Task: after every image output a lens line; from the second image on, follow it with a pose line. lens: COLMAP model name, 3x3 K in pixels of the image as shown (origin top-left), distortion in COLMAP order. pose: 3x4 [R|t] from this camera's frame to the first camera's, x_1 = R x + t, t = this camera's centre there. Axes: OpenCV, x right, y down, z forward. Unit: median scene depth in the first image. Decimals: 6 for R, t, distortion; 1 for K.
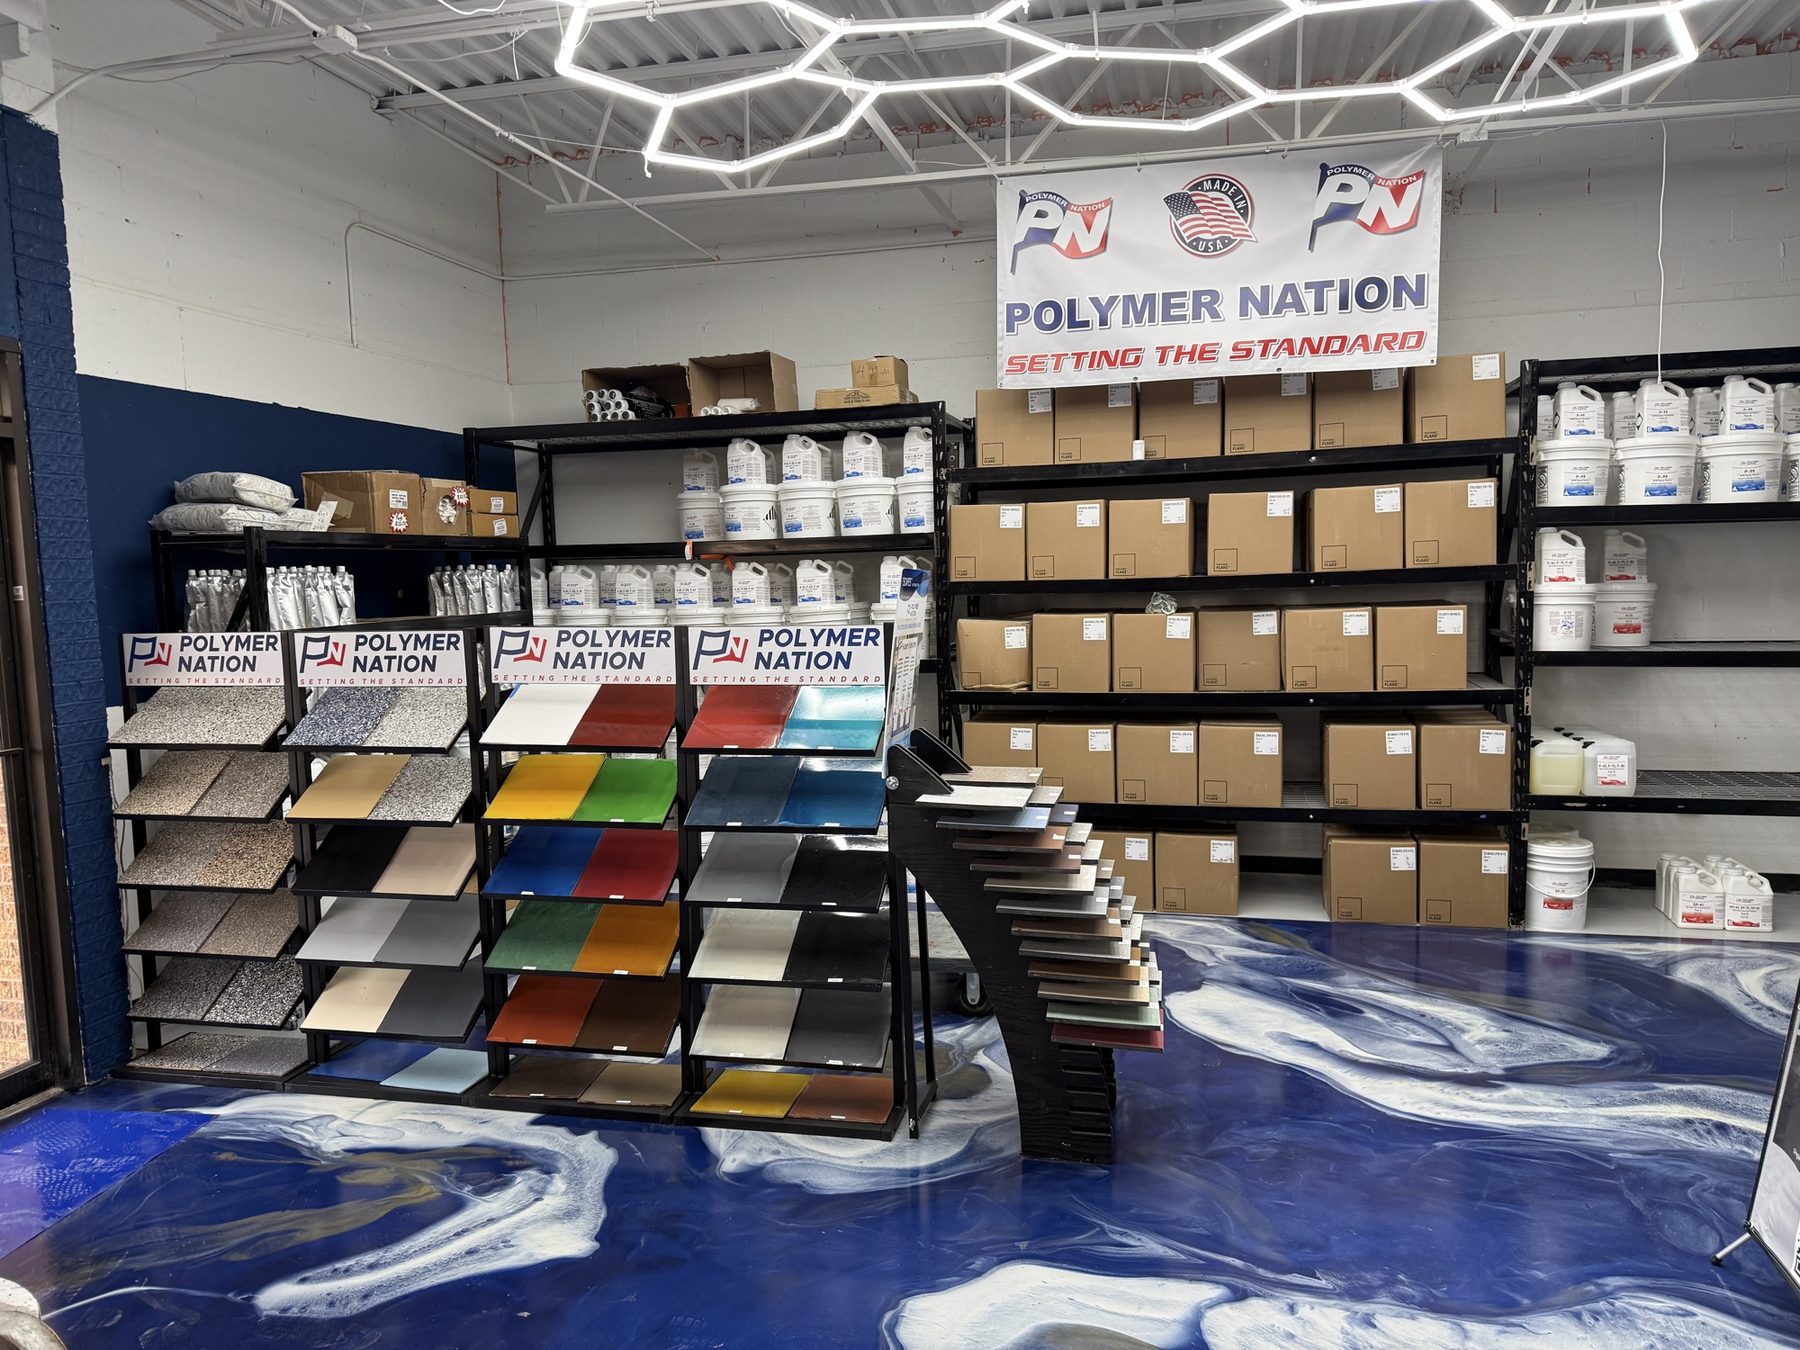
lens RADIAL K [[1274.4, 0, 883.5], [0, 1274.4, 690.9], [0, 0, 1]] dist [0.062359, -0.073790]
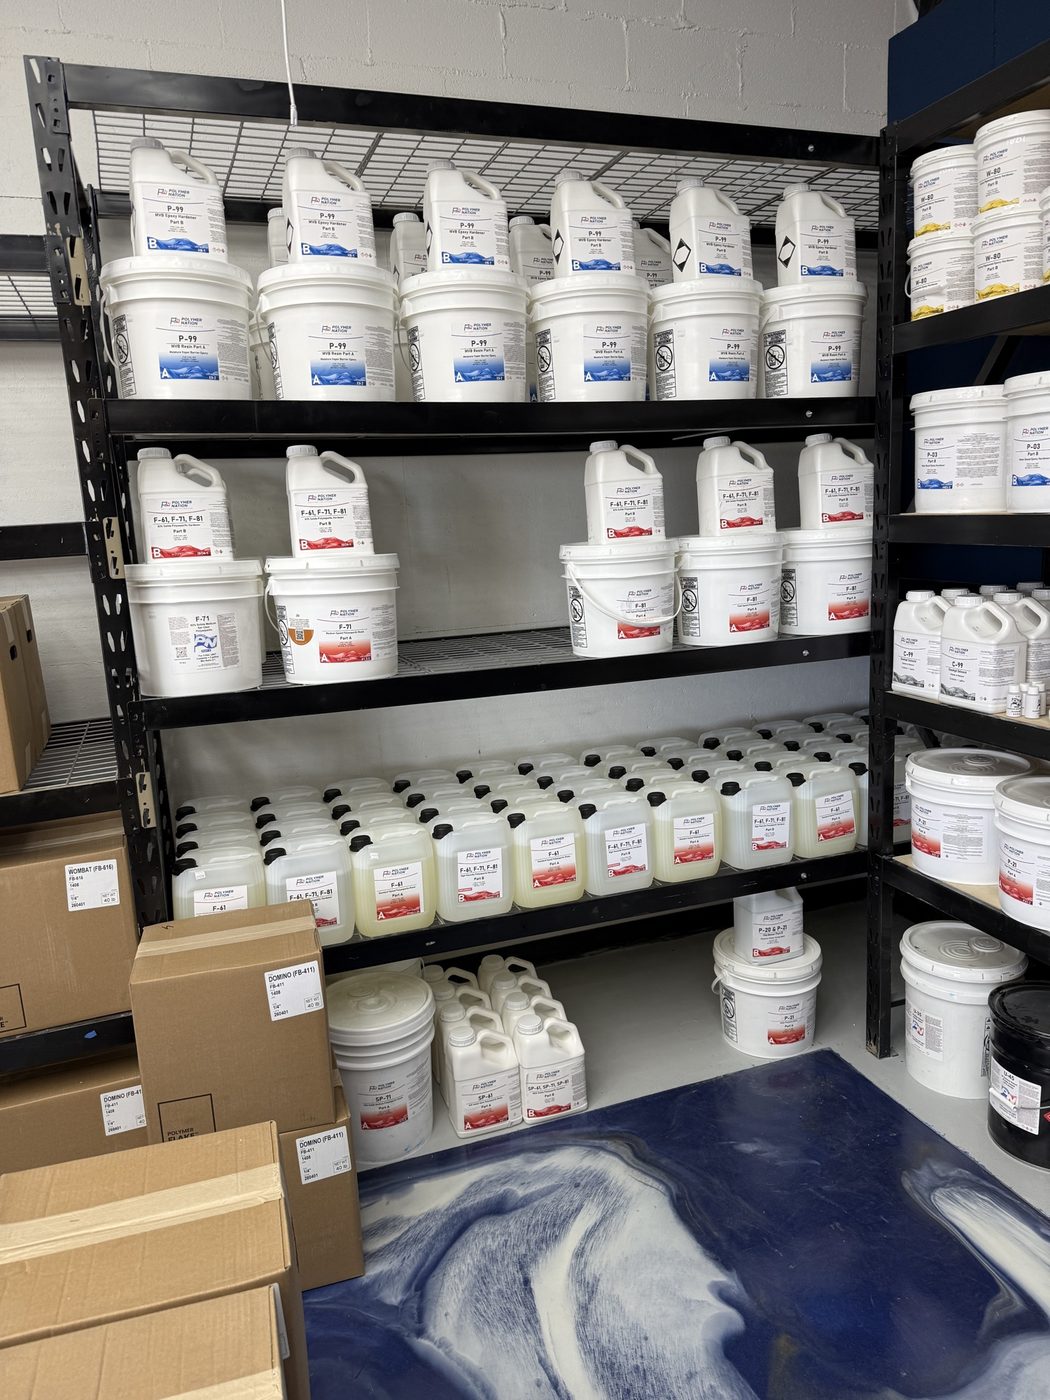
lens RADIAL K [[991.2, 0, 526.2], [0, 991.2, 698.5], [0, 0, 1]] dist [0.062359, -0.073790]
pose [[0.827151, -0.120569, 0.548894, 0.421573], [0.080506, 0.992062, 0.096598, -0.057454], [-0.556184, -0.035712, 0.830292, 0.609572]]
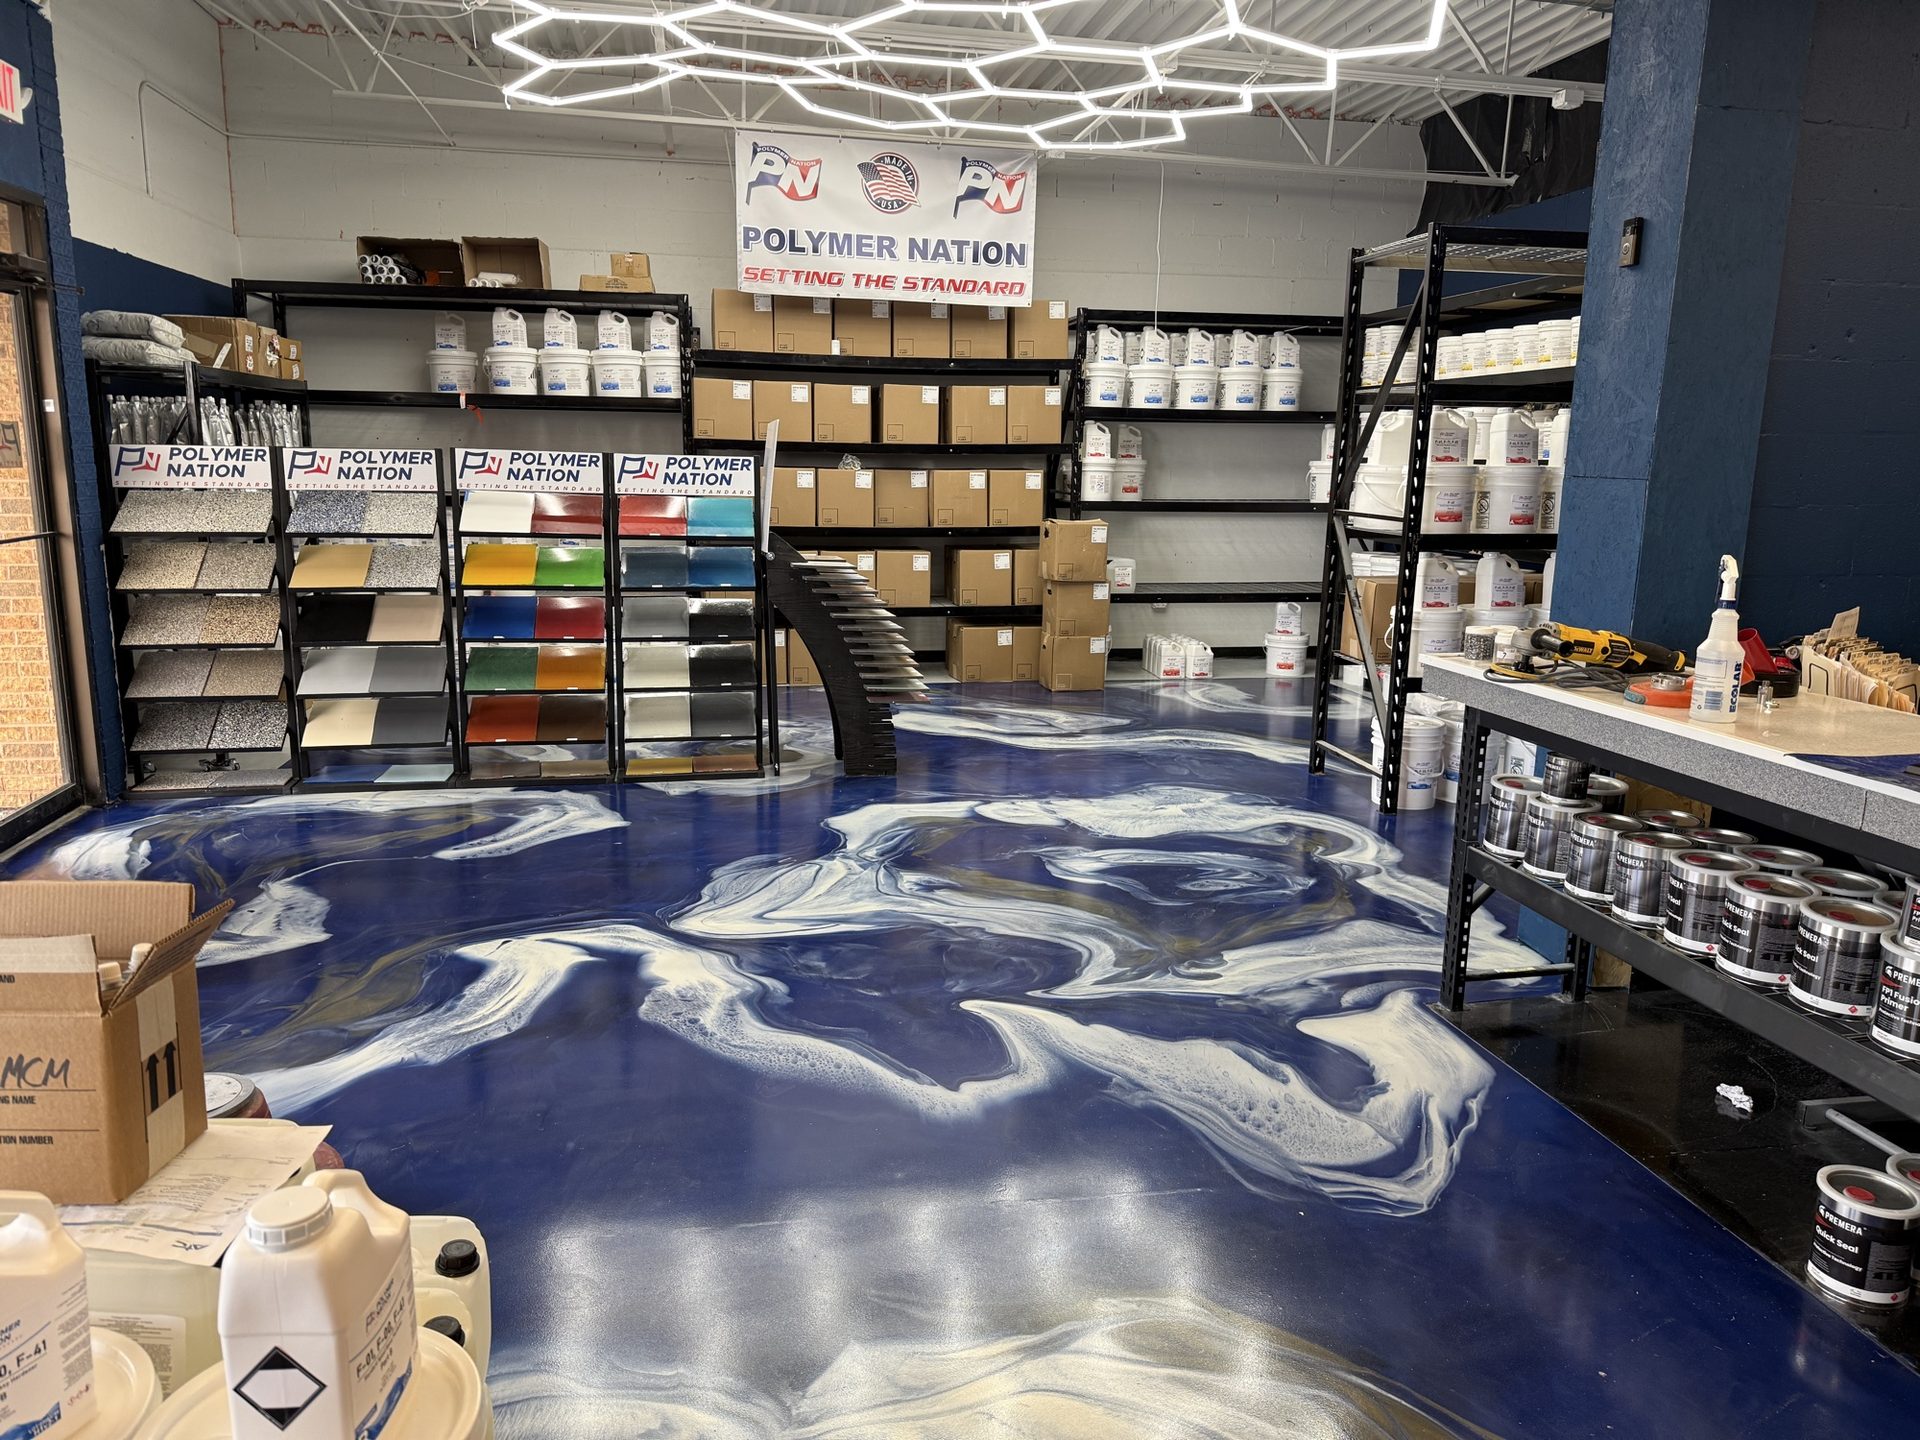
lens RADIAL K [[1359.4, 0, 952.3], [0, 1359.4, 727.3], [0, 0, 1]] dist [0.062359, -0.073790]
pose [[0.908613, -0.042682, 0.415453, -0.339244], [0.000314, 0.994833, 0.101520, 0.075839], [-0.417640, -0.092112, 0.903932, -0.455691]]
